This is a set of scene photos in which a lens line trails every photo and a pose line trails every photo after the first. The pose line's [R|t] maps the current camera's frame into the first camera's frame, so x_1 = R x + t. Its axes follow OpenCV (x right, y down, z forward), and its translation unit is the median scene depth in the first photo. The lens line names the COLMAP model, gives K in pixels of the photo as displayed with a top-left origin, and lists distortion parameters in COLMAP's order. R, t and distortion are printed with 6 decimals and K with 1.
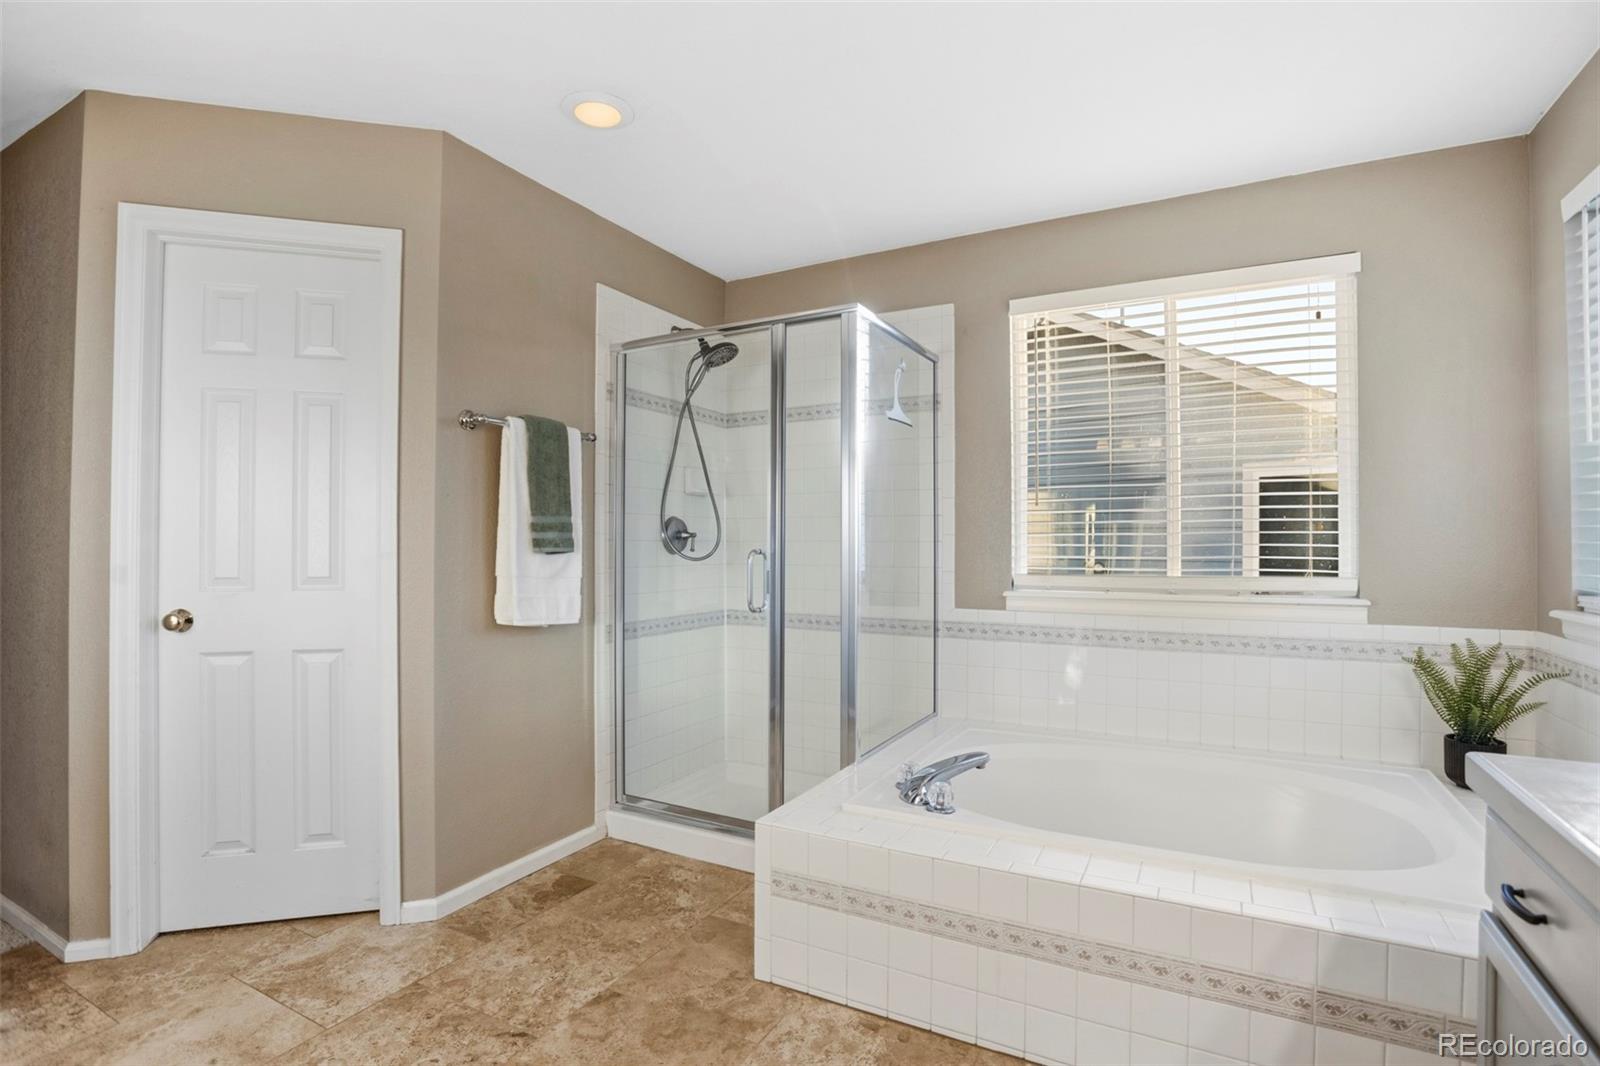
lens RADIAL K [[760.5, 0, 830.7], [0, 760.5, 543.8], [0, 0, 1]] dist [-0.068529, 0.025690]
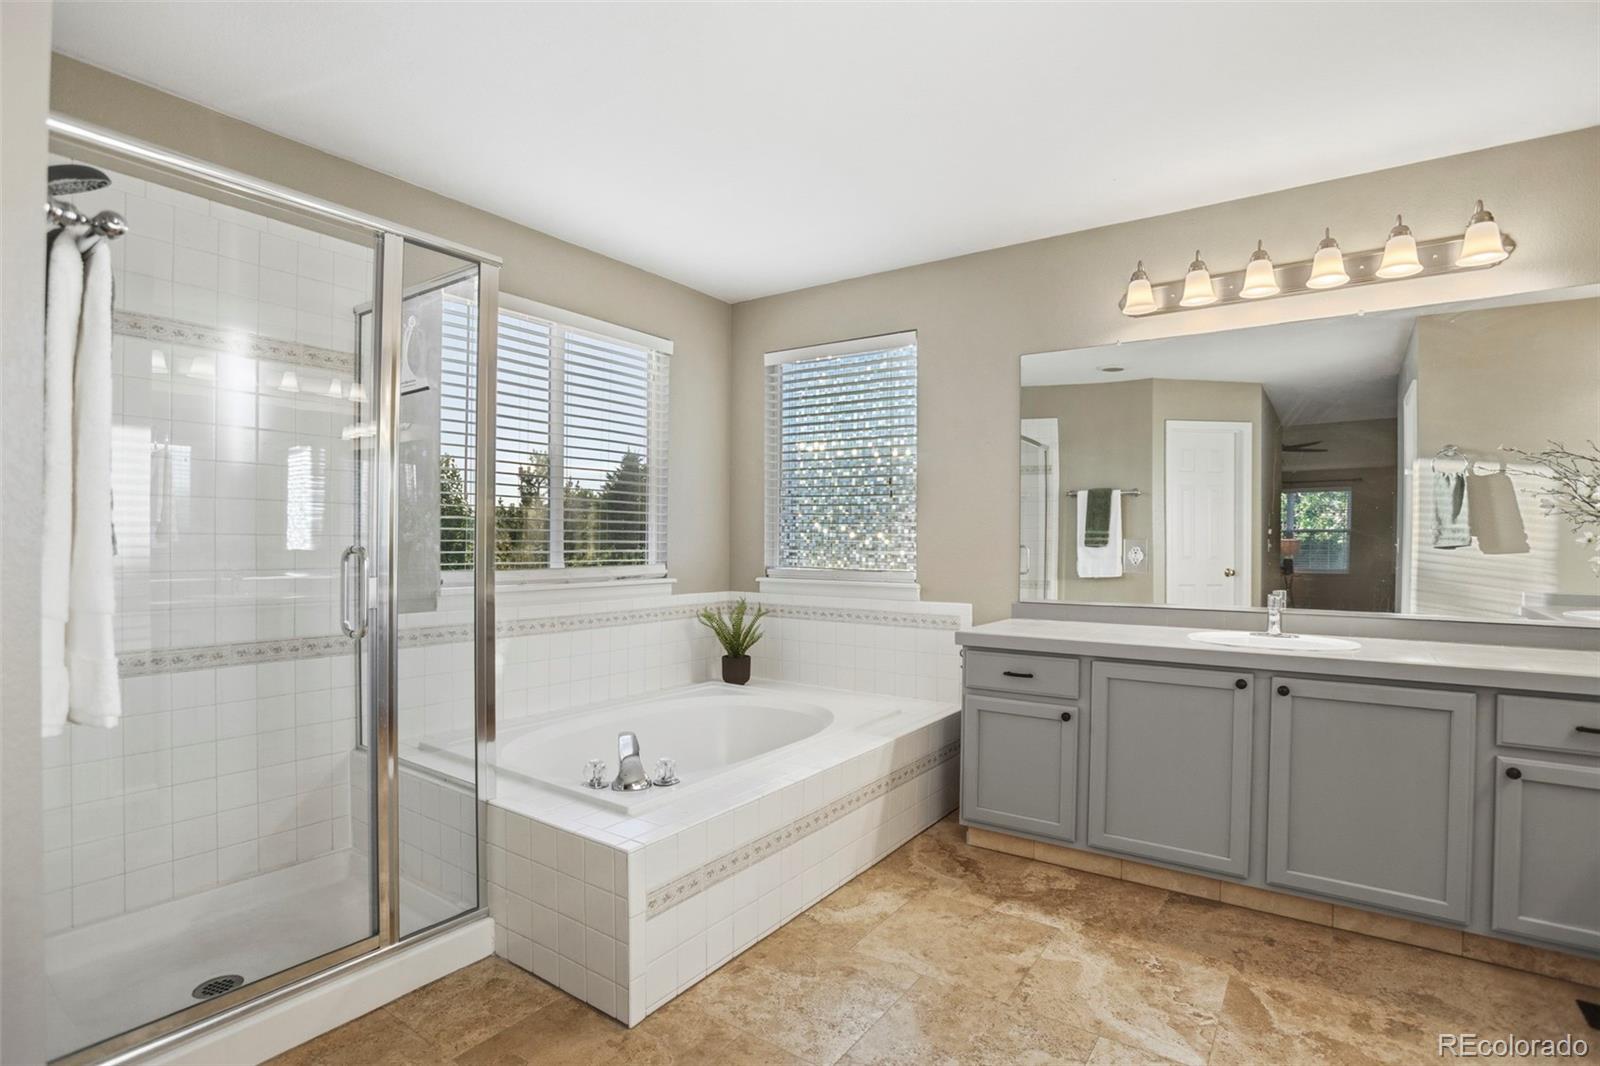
lens RADIAL K [[760.5, 0, 830.7], [0, 760.5, 543.8], [0, 0, 1]] dist [-0.068529, 0.025690]
pose [[0.108891, 0.004314, 0.994044, -0.848393], [-0.010411, 0.999941, -0.003199, 0.007797], [-0.993999, -0.010000, 0.108930, 0.600073]]
